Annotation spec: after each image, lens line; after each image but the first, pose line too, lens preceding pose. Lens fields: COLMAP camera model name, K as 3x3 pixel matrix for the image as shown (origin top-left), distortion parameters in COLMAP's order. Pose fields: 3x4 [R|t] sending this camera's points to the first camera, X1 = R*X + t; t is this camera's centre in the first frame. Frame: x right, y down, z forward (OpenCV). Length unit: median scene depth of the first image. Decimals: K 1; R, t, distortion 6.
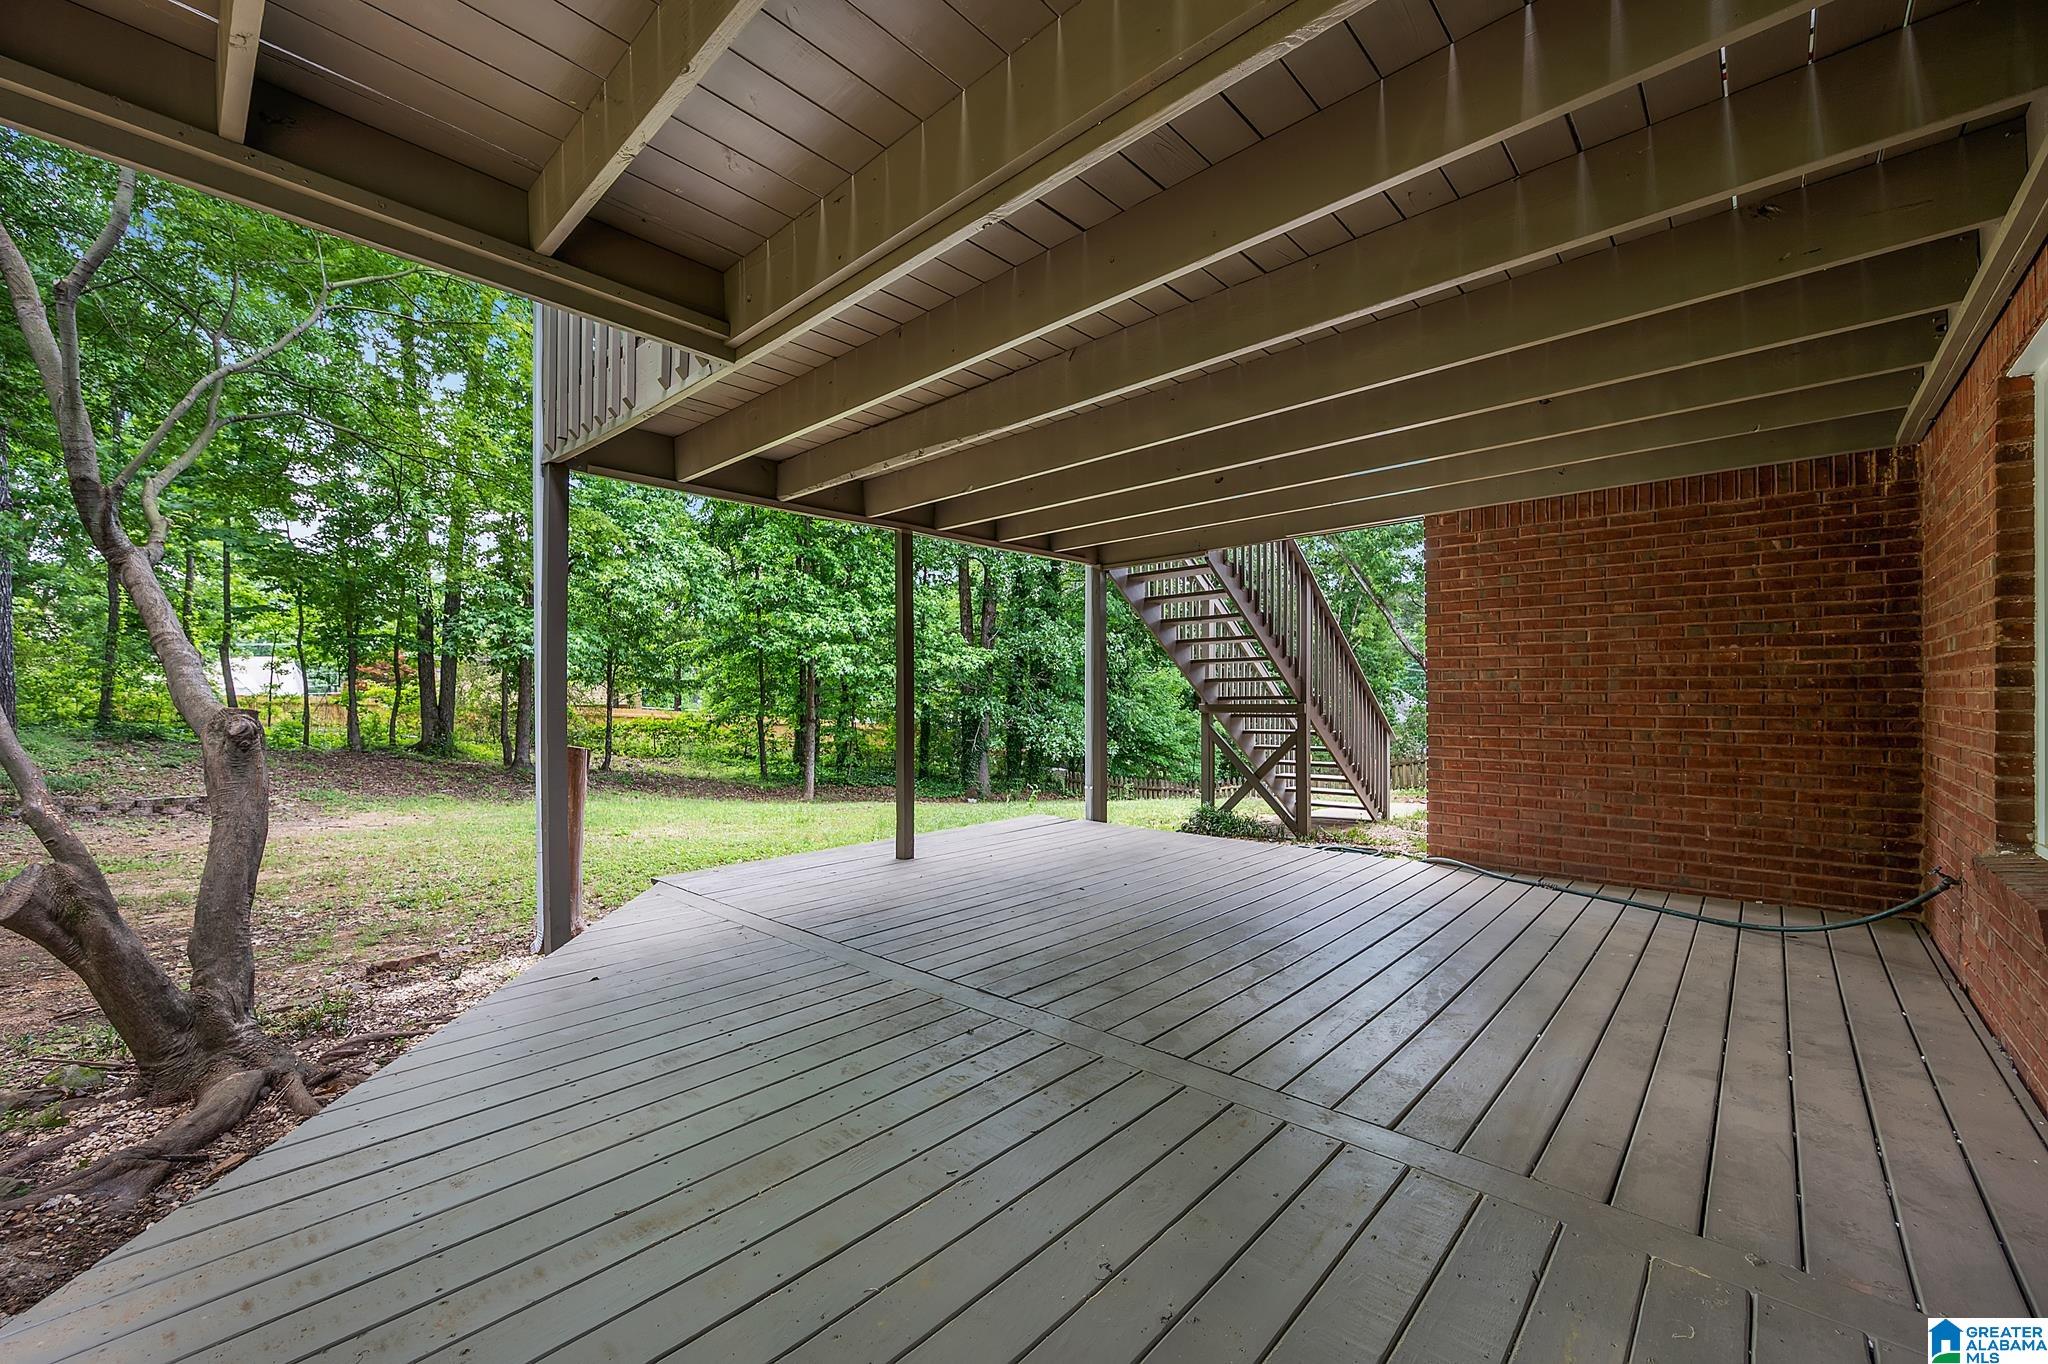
lens RADIAL K [[801.3, 0, 1017.2], [0, 801.3, 689.5], [0, 0, 1]] dist [-0.003646, -0.000189]
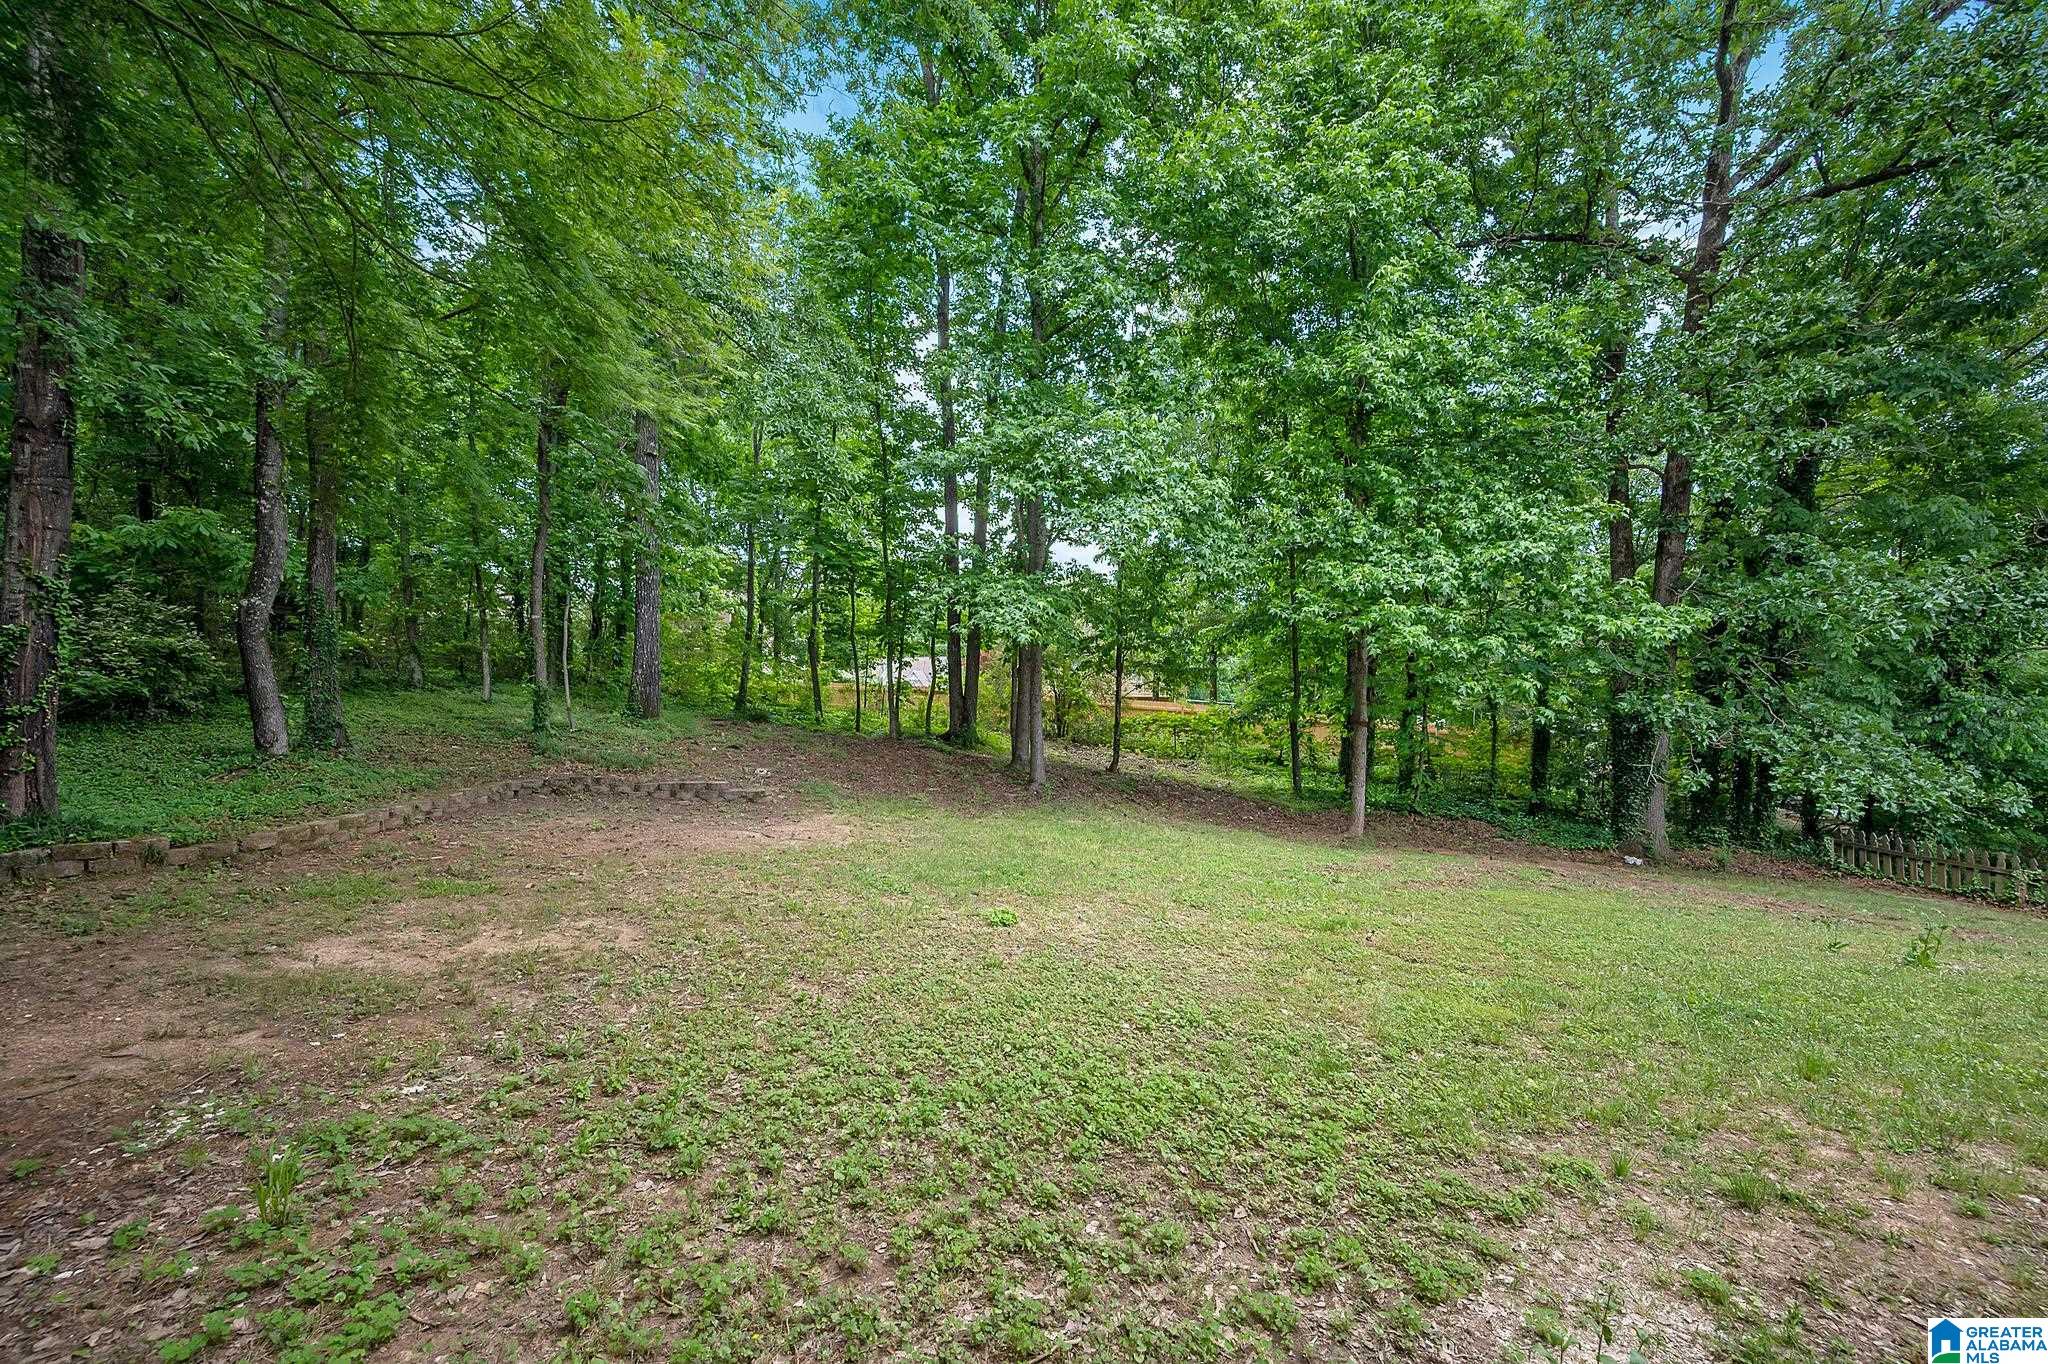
lens RADIAL K [[801.3, 0, 1011.5], [0, 801.3, 688.1], [0, 0, 1]] dist [-0.003646, -0.000189]
pose [[0.785528, 0.005526, -0.618802, -0.059446], [-0.003655, 0.999984, 0.004290, 0.005806], [0.618816, -0.001108, 0.785535, 0.242118]]
